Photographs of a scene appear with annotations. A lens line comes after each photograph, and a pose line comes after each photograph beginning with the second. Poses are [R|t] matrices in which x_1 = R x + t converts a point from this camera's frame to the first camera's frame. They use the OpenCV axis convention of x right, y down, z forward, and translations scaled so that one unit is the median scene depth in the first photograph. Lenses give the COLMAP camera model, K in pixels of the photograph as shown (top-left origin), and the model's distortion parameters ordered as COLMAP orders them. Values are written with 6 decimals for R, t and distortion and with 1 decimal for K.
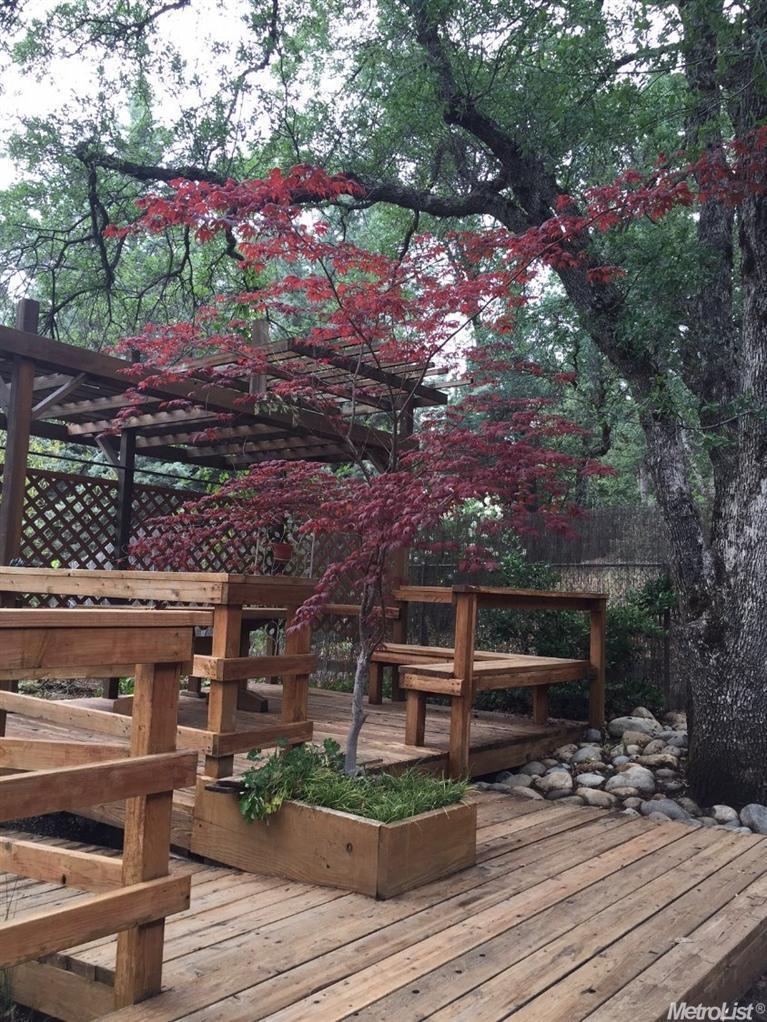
lens RADIAL K [[857.0, 0, 383.5], [0, 857.0, 511.0], [0, 0, 1]] dist [0.095848, -0.163966]
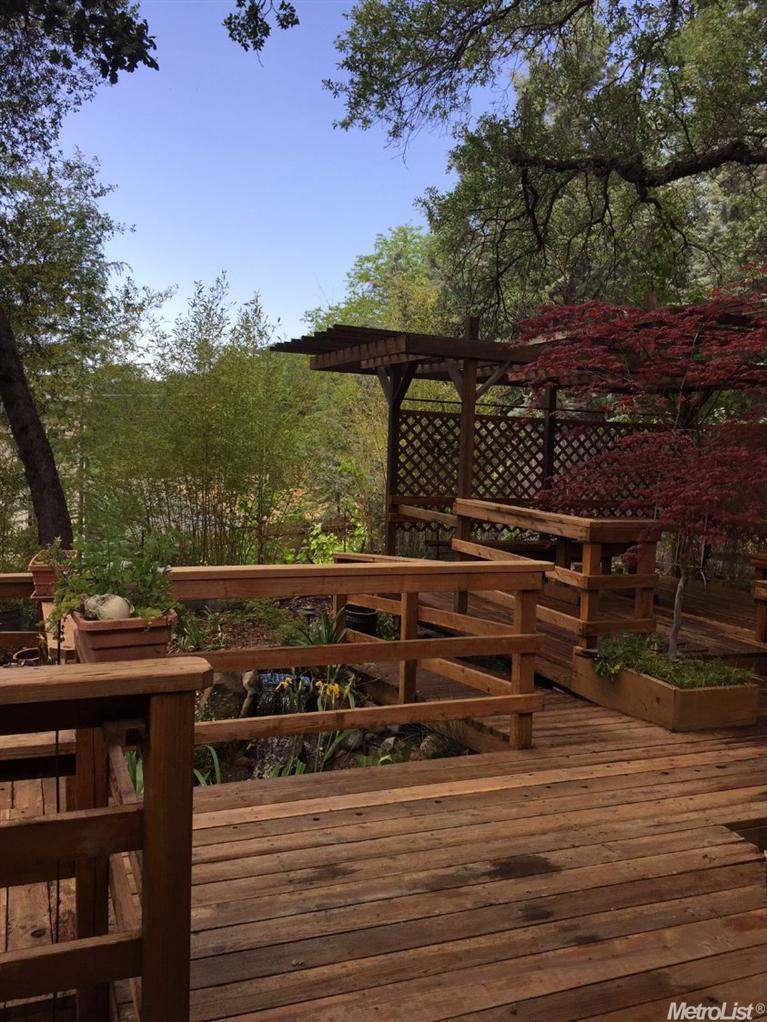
lens RADIAL K [[857.0, 0, 383.5], [0, 857.0, 511.0], [0, 0, 1]] dist [0.095848, -0.163966]
pose [[0.867785, 0.031814, -0.495920, 0.292650], [0.044272, 0.989031, 0.140918, -0.201808], [0.494963, -0.144242, 0.856858, -0.563132]]
